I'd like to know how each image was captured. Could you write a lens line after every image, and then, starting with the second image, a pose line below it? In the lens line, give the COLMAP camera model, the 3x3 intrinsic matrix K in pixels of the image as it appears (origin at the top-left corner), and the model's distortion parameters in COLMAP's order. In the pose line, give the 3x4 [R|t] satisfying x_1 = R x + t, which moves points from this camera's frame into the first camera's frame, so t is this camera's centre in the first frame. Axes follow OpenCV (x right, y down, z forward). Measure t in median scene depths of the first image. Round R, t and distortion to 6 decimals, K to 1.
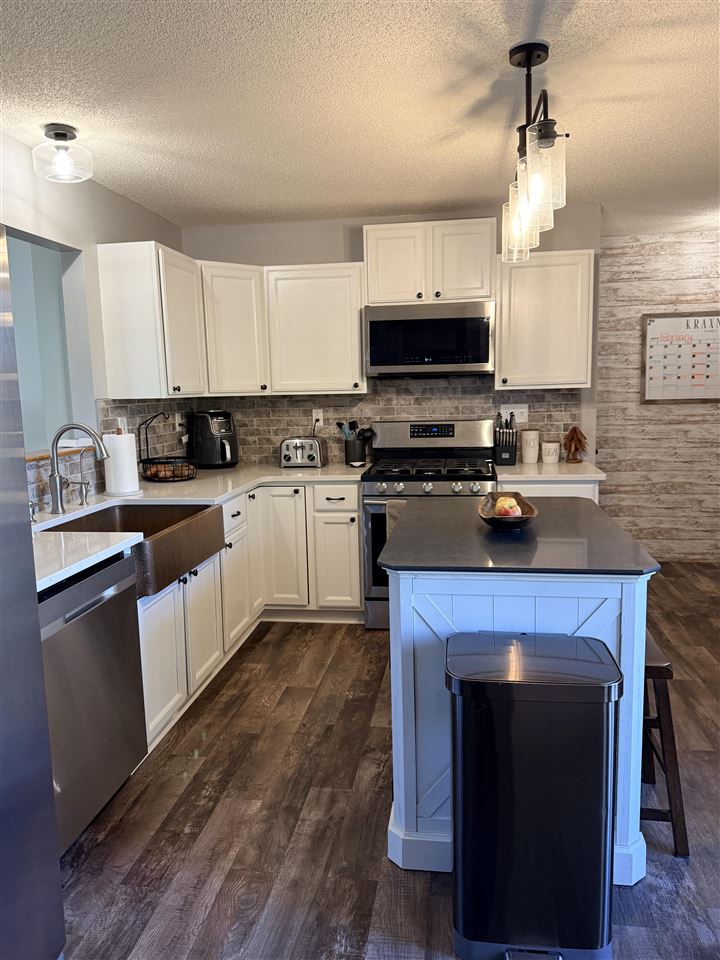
lens RADIAL K [[710.3, 0, 362.7], [0, 710.3, 481.9], [0, 0, 1]] dist [0.039309, -0.016954]
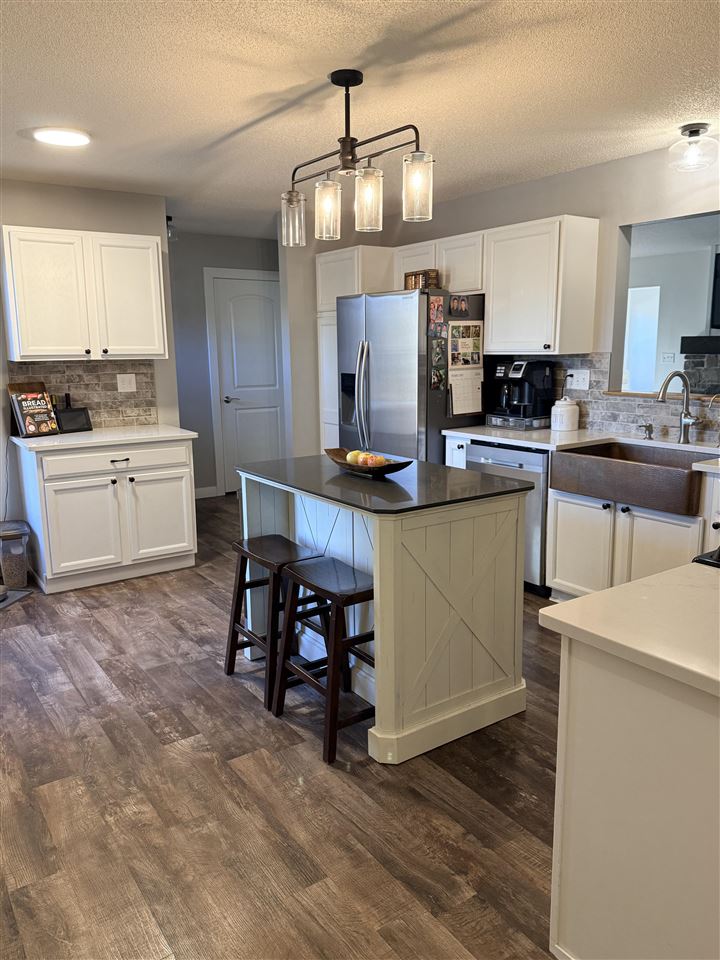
lens RADIAL K [[710.3, 0, 360.9], [0, 710.3, 472.8], [0, 0, 1]] dist [0.039309, -0.016954]
pose [[-0.727144, 0.152147, -0.669412, 0.572168], [-0.066817, 0.954815, 0.289594, -0.159260], [0.683225, 0.255304, -0.684122, 1.024320]]
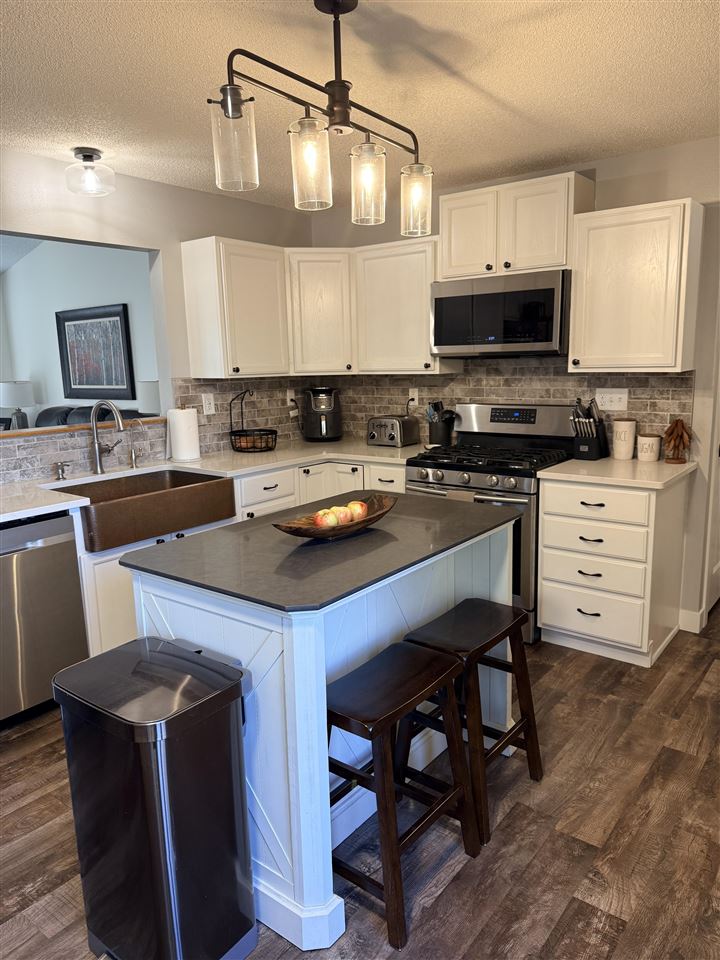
lens RADIAL K [[674.1, 0, 359.4], [0, 674.1, 482.6], [0, 0, 1]] dist [0.033190, -0.015739]
pose [[0.867470, 0.093185, -0.488685, 0.364630], [-0.064715, 0.995091, 0.074872, -0.039082], [0.493263, -0.033324, 0.869242, 0.145886]]
